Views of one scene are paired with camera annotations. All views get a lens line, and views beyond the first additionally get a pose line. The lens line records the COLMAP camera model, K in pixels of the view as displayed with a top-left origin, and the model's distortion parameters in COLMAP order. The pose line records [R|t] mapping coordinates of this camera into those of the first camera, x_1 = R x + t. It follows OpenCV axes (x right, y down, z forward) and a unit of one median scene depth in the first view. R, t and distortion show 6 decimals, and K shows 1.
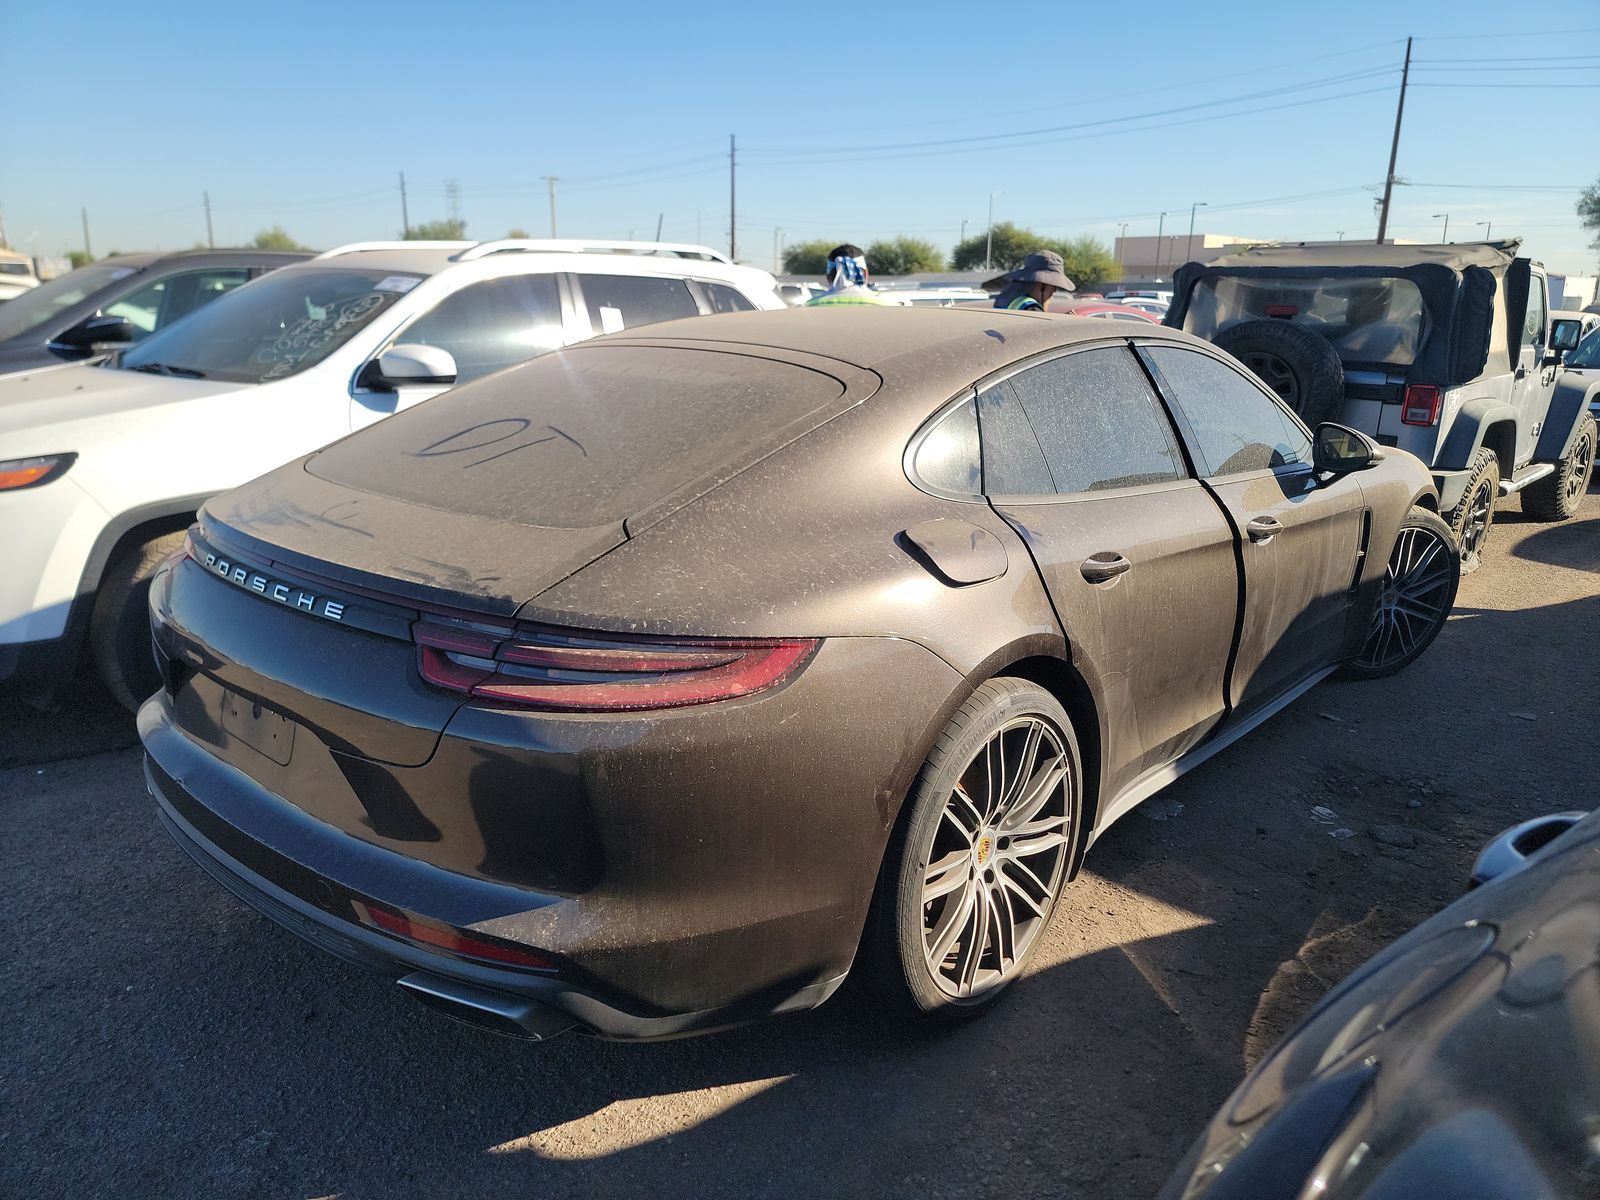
lens RADIAL K [[1187.7, 0, 787.2], [0, 1187.7, 607.7], [0, 0, 1]] dist [0.068603, -0.072276]
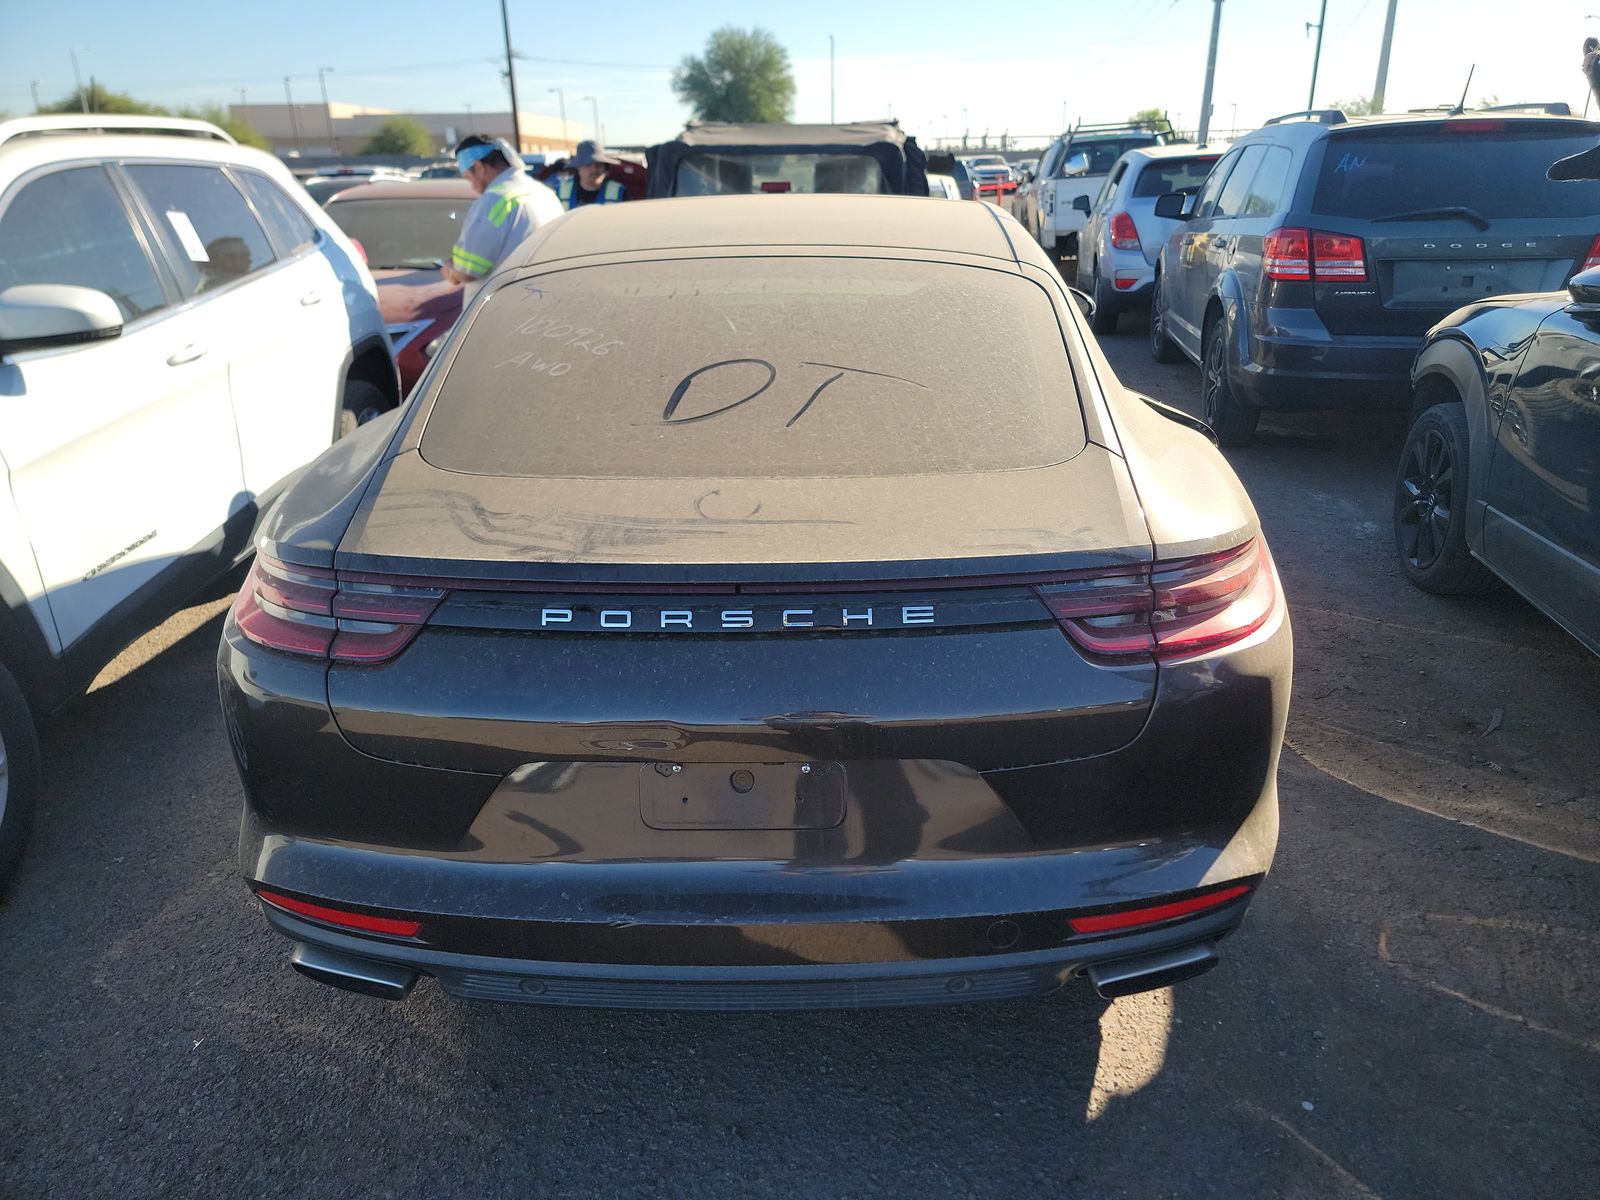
lens RADIAL K [[1187.7, 0, 787.2], [0, 1187.7, 607.7], [0, 0, 1]] dist [0.068603, -0.072276]
pose [[0.731424, -0.259292, 0.630703, -0.504730], [0.197120, 0.965798, 0.168456, -0.082438], [-0.652811, 0.001111, 0.757520, 0.235175]]
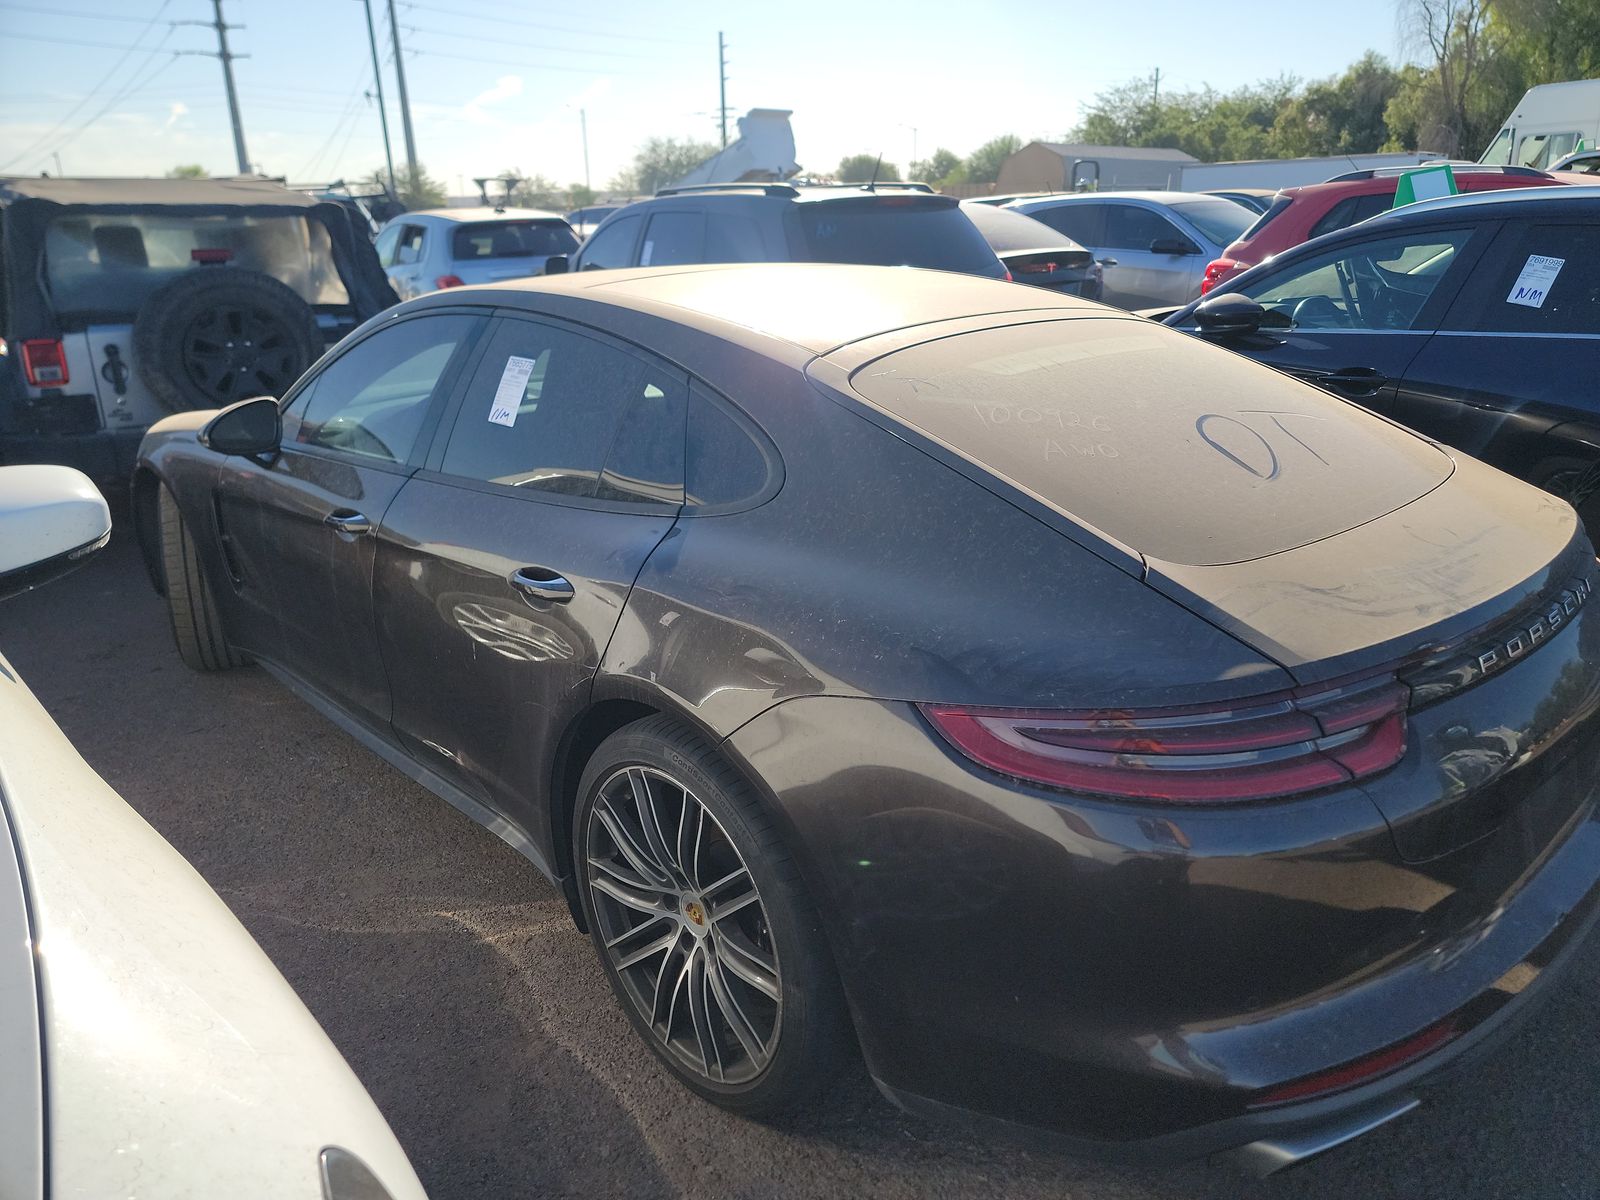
lens RADIAL K [[1187.7, 0, 787.2], [0, 1187.7, 607.7], [0, 0, 1]] dist [0.068603, -0.072276]
pose [[0.013845, -0.328549, 0.944386, -0.720582], [0.266953, 0.911409, 0.313162, -0.254855], [-0.963610, 0.247771, 0.100326, 0.826784]]
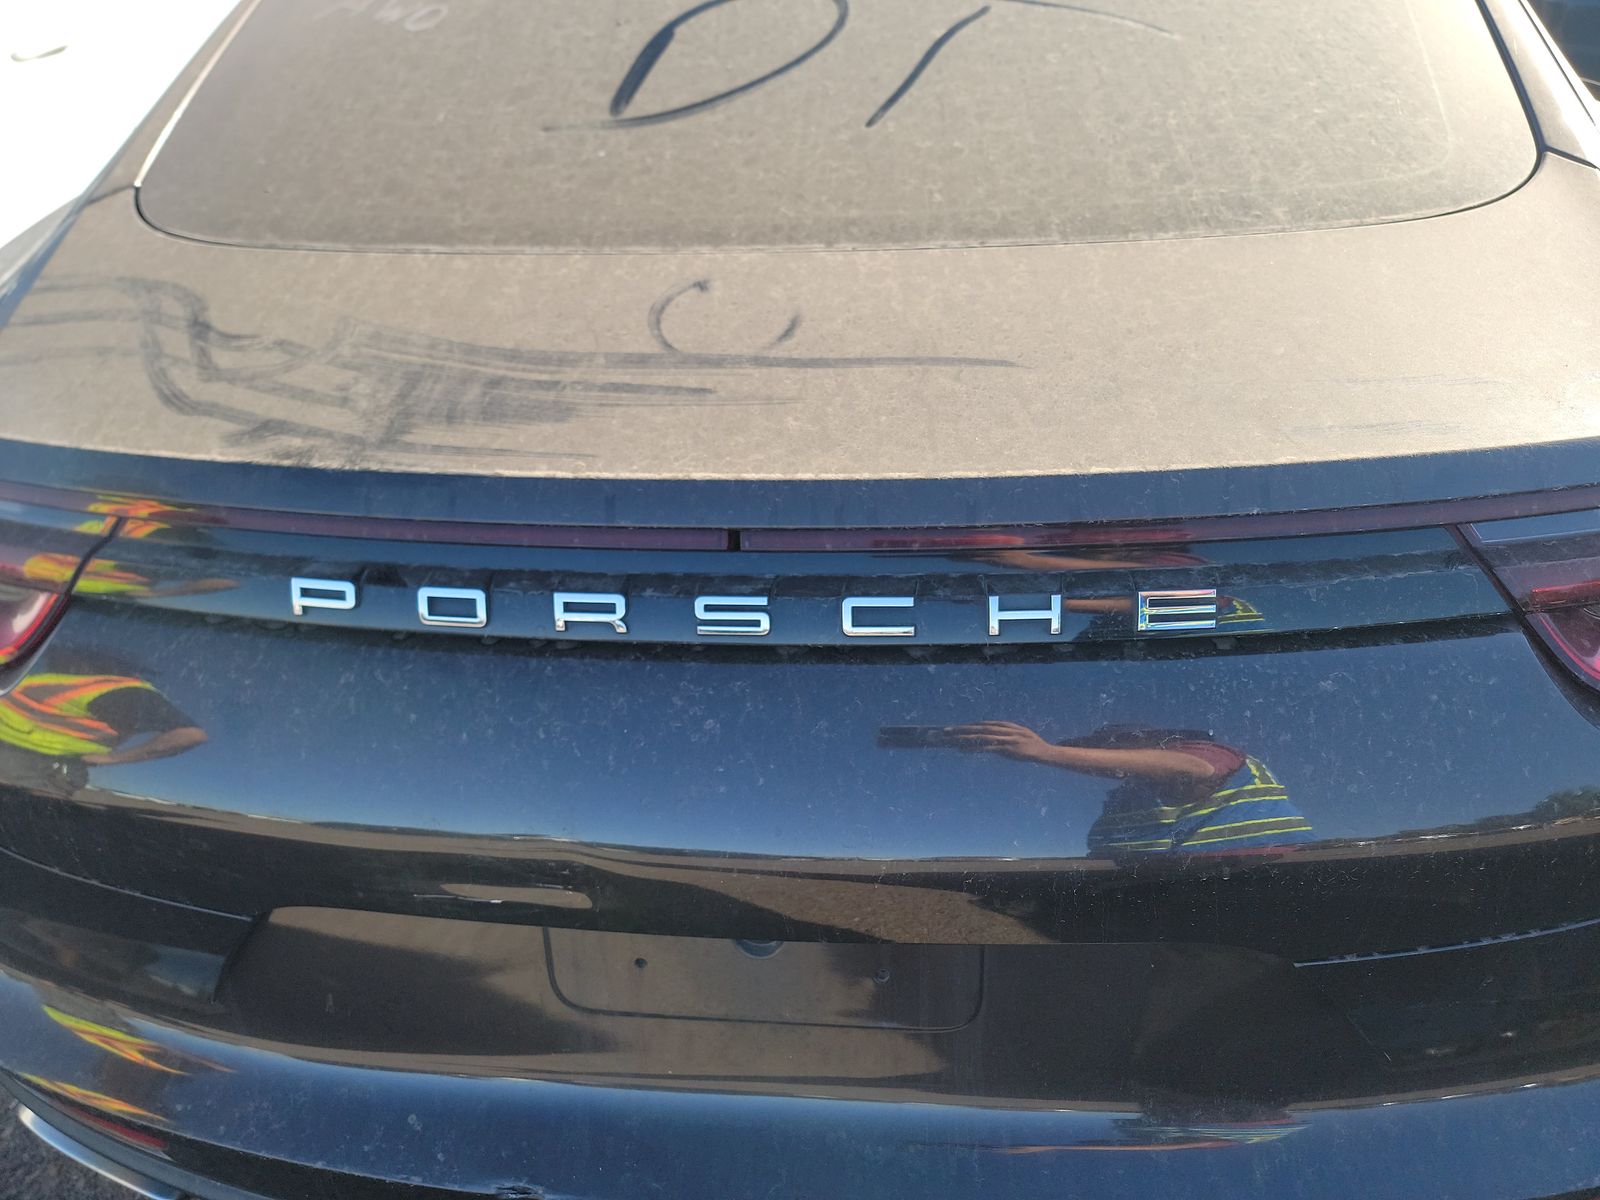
lens RADIAL K [[1180.6, 0, 808.3], [0, 1180.6, 599.6], [0, 0, 1]] dist [0.046924, -0.057575]
pose [[0.773607, -0.380889, 0.506415, -0.328010], [0.214412, 0.909385, 0.356435, -0.072706], [-0.596288, -0.167159, 0.785174, 0.426784]]
